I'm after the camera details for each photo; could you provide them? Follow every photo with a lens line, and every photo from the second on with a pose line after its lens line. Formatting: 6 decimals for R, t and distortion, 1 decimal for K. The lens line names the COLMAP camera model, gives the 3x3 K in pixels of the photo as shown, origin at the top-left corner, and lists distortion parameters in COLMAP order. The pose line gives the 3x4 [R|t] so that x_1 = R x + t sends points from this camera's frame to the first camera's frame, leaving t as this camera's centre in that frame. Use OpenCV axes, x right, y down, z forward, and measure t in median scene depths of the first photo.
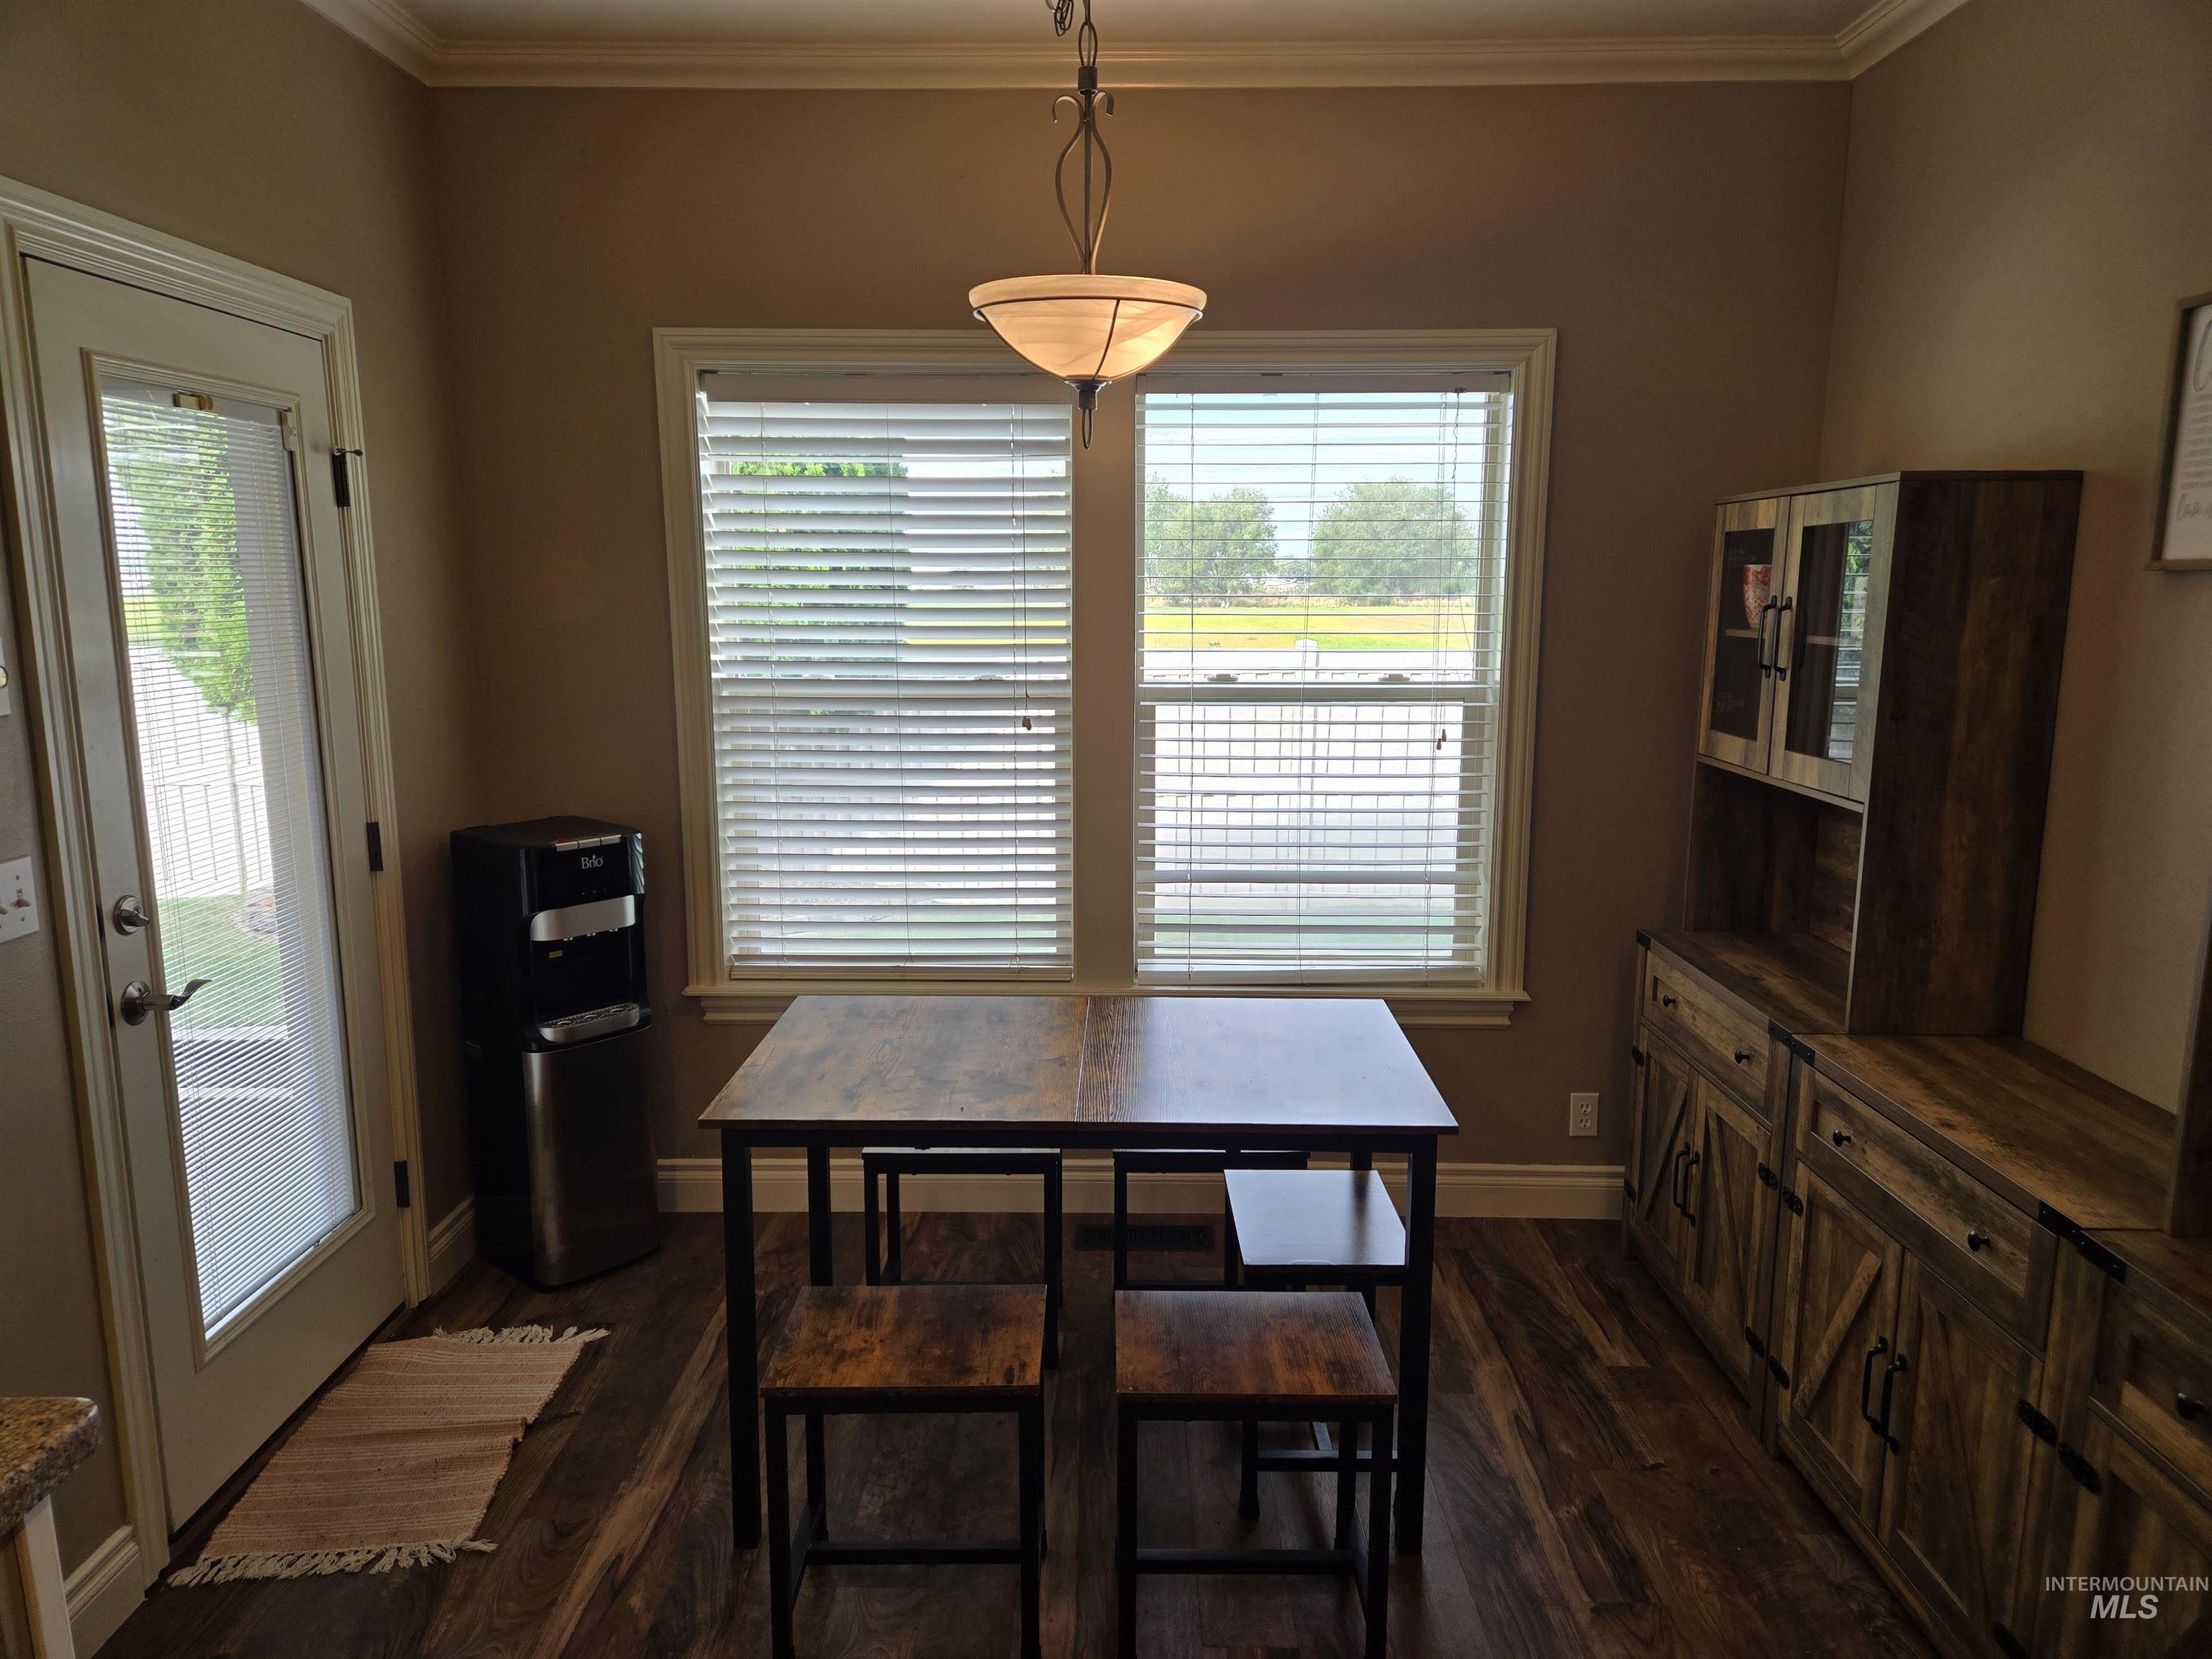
lens RADIAL K [[1476.0, 0, 1110.3], [0, 1476.0, 836.6], [0, 0, 1]] dist [0.064973, -0.048809]
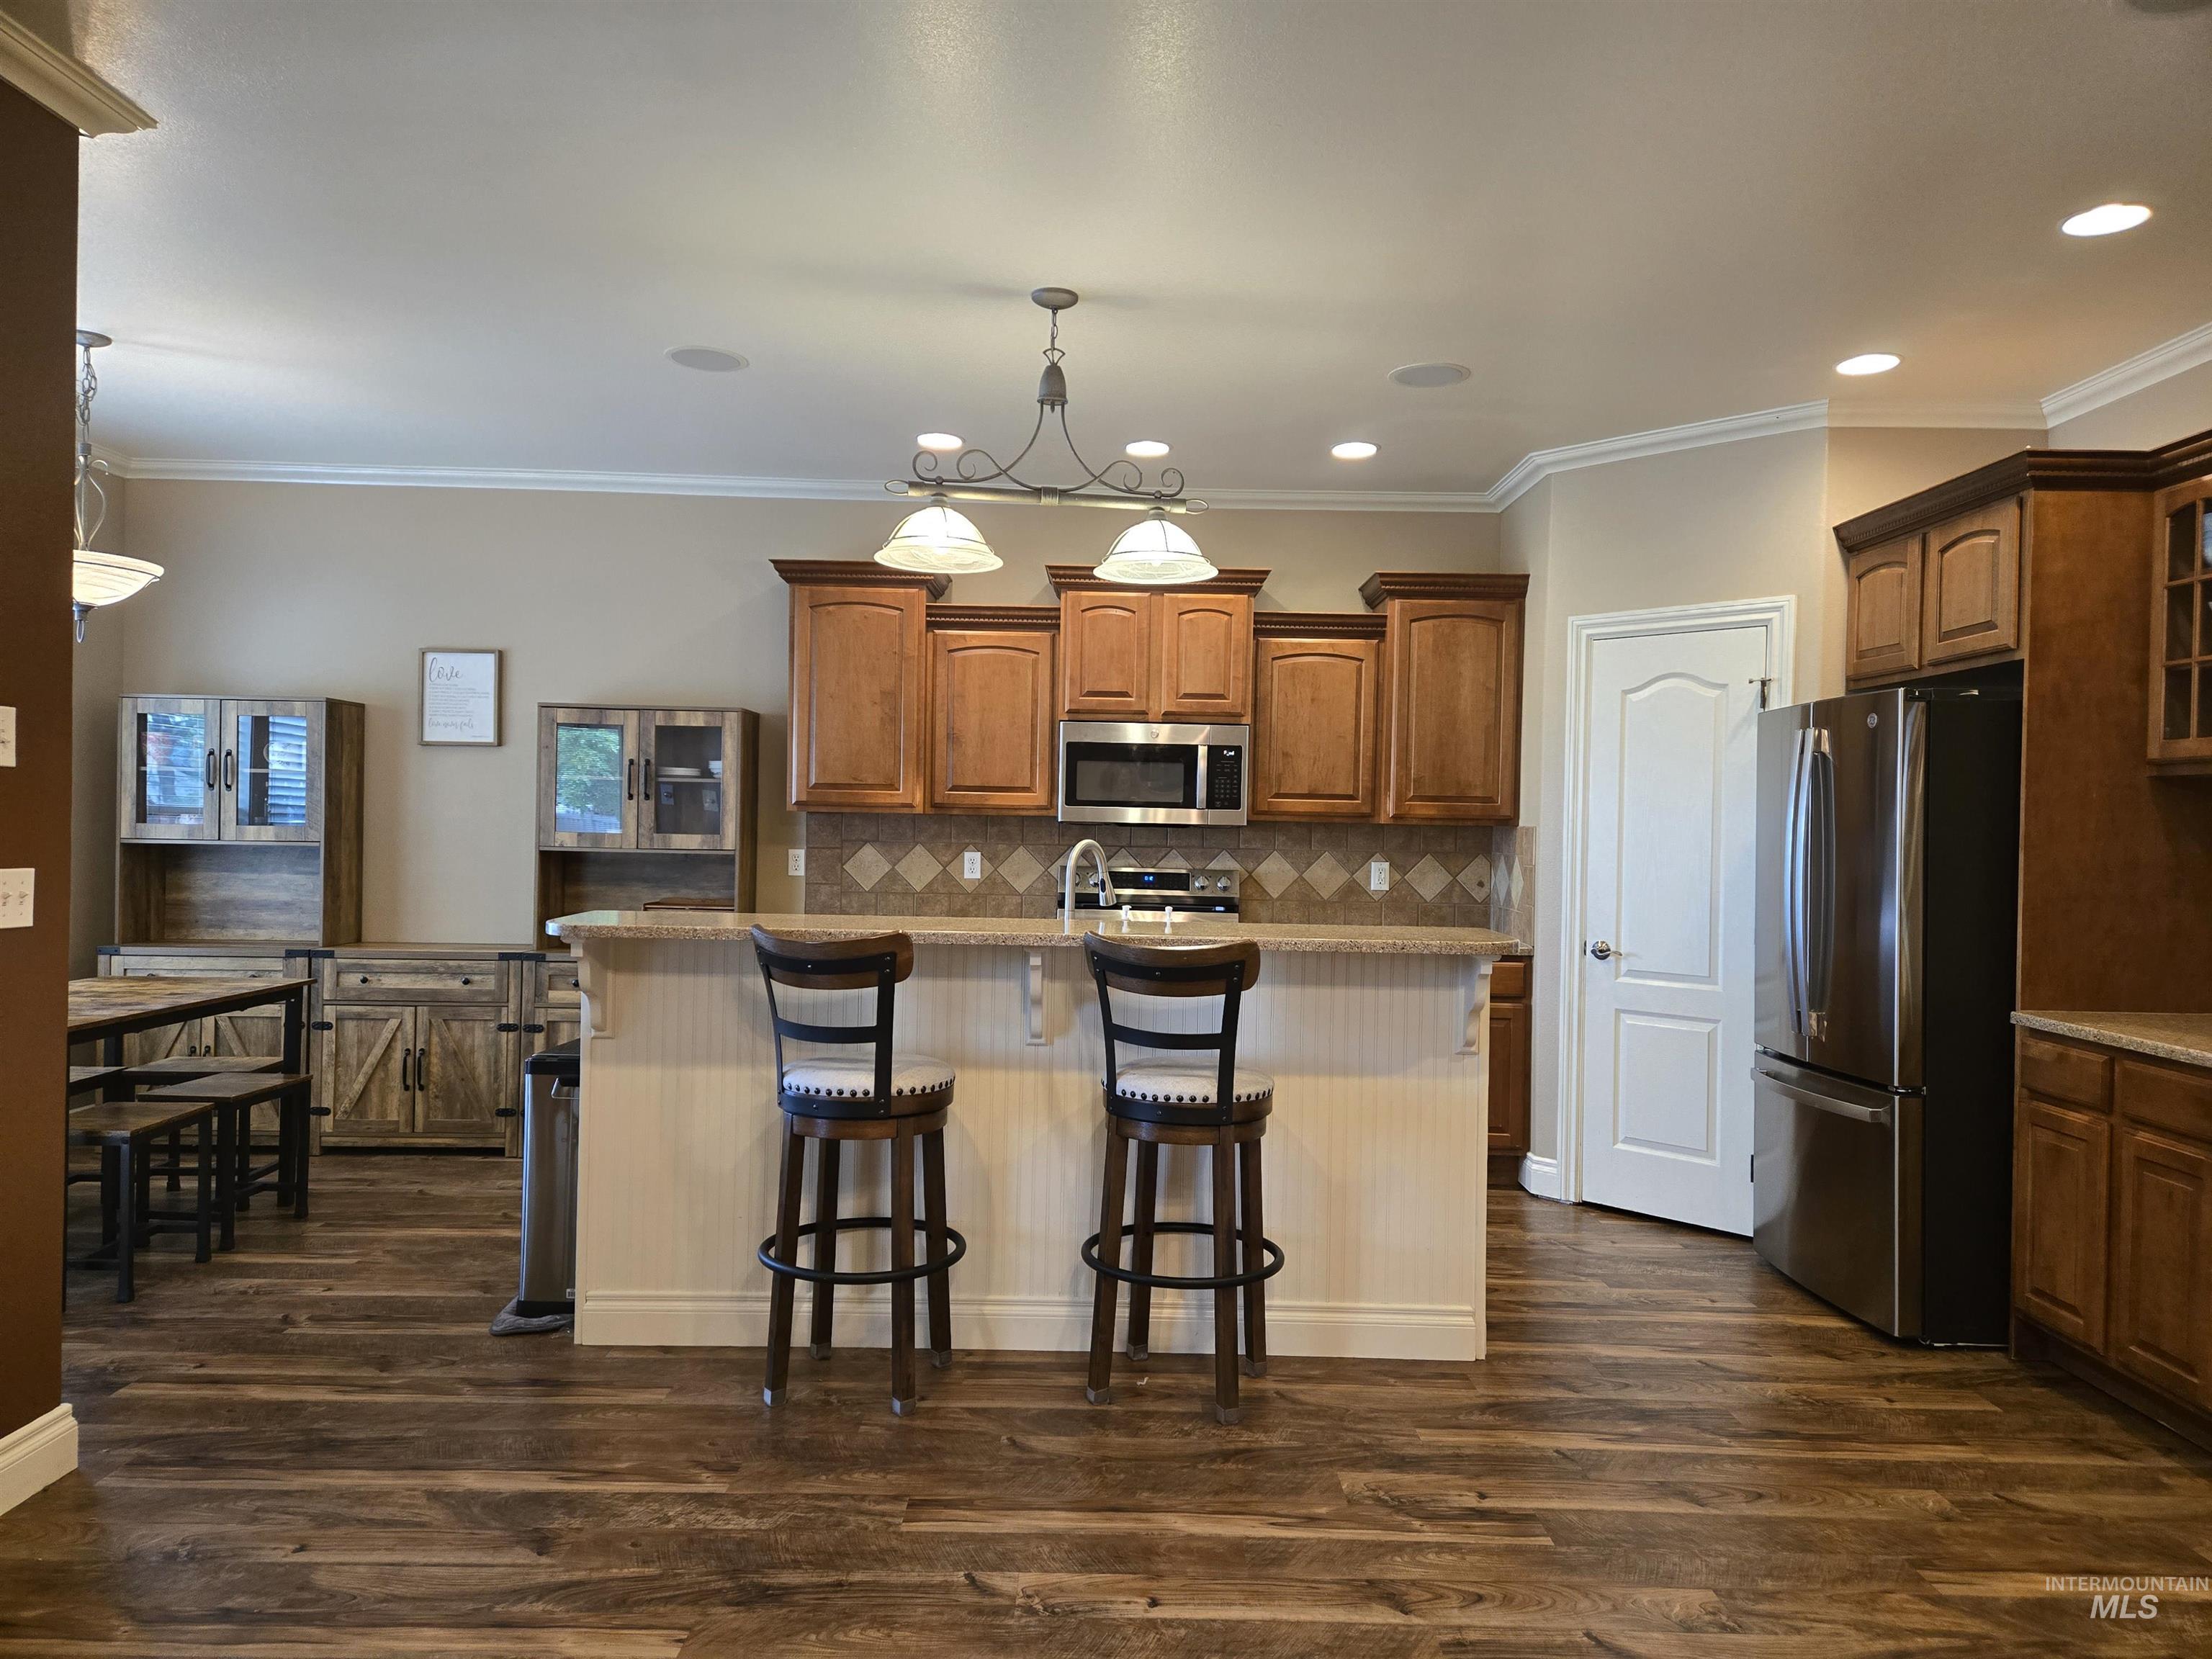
lens RADIAL K [[1476.0, 0, 1113.2], [0, 1476.0, 827.5], [0, 0, 1]] dist [0.064973, -0.048809]
pose [[-0.007092, -0.002222, 0.999972, -1.505664], [0.153292, 0.988175, 0.003282, 0.114225], [-0.988155, 0.153311, -0.006667, -0.141288]]
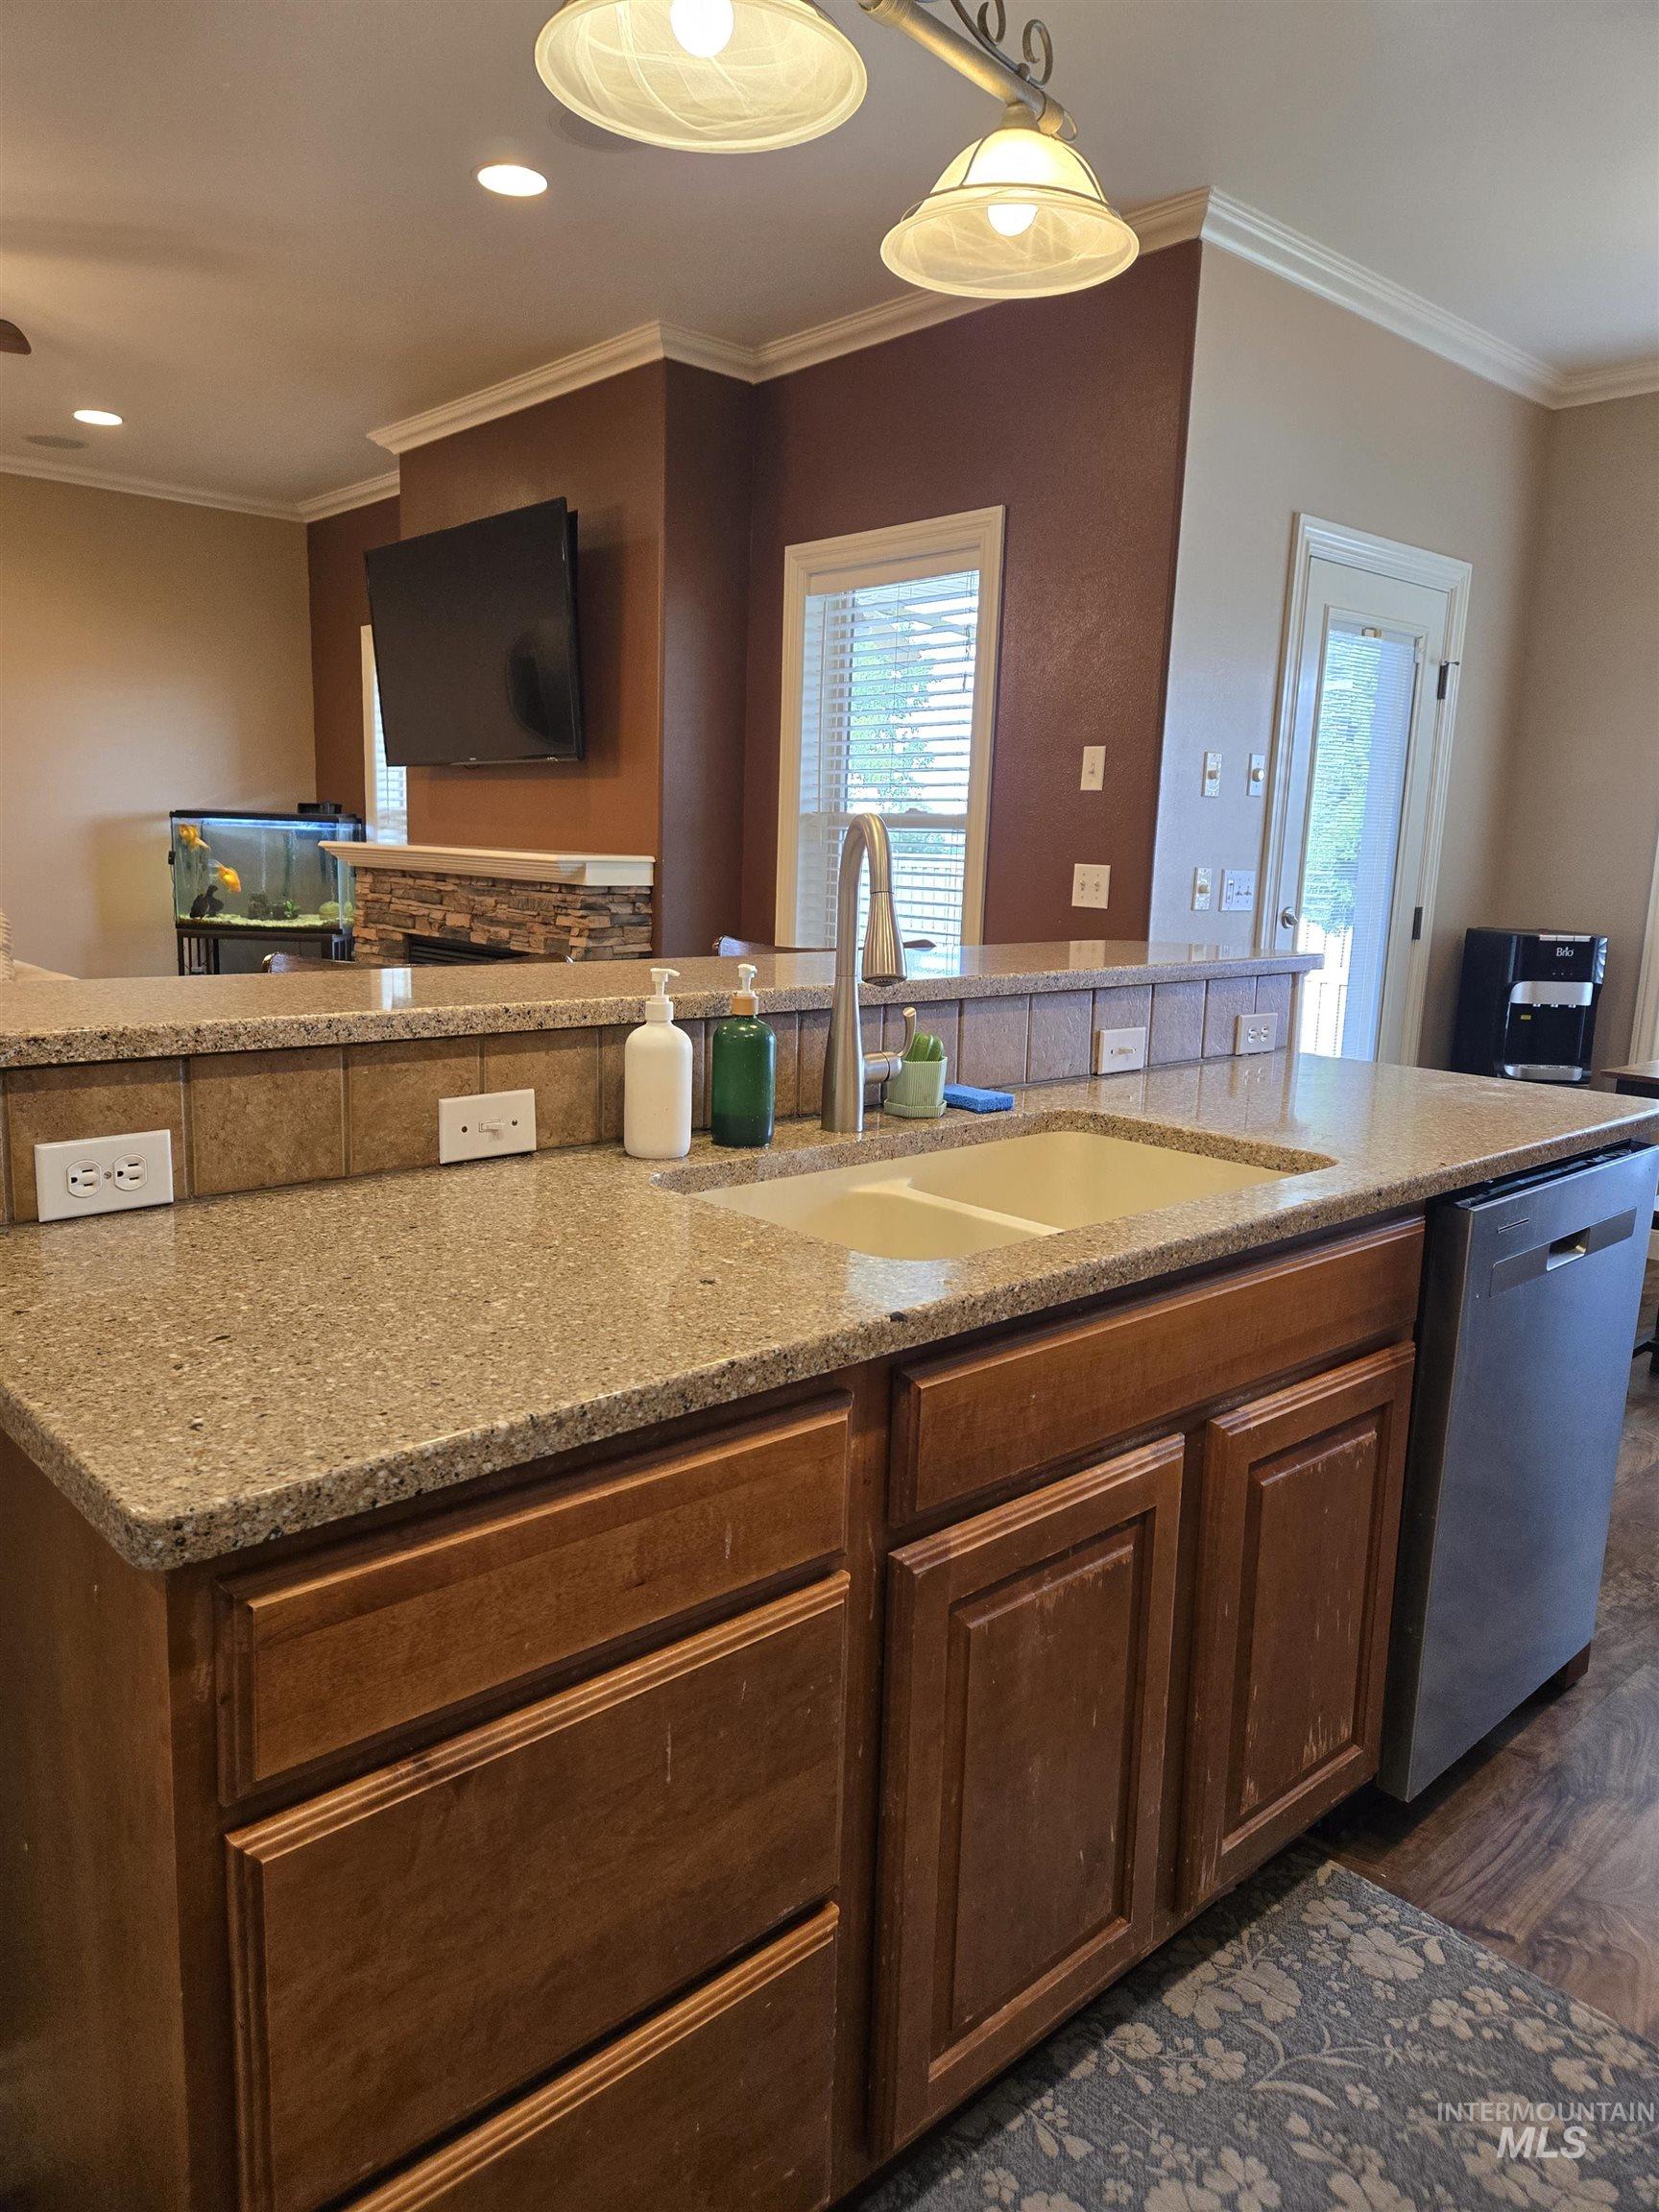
lens RADIAL K [[1476.0, 0, 821.6], [0, 1476.0, 1091.6], [0, 0, 1]] dist [0.064973, -0.048809]
pose [[0.672563, 0.145430, -0.725610, 0.236234], [-0.156703, 0.986254, 0.052423, 0.197691], [0.723259, 0.078448, 0.686107, -0.488024]]
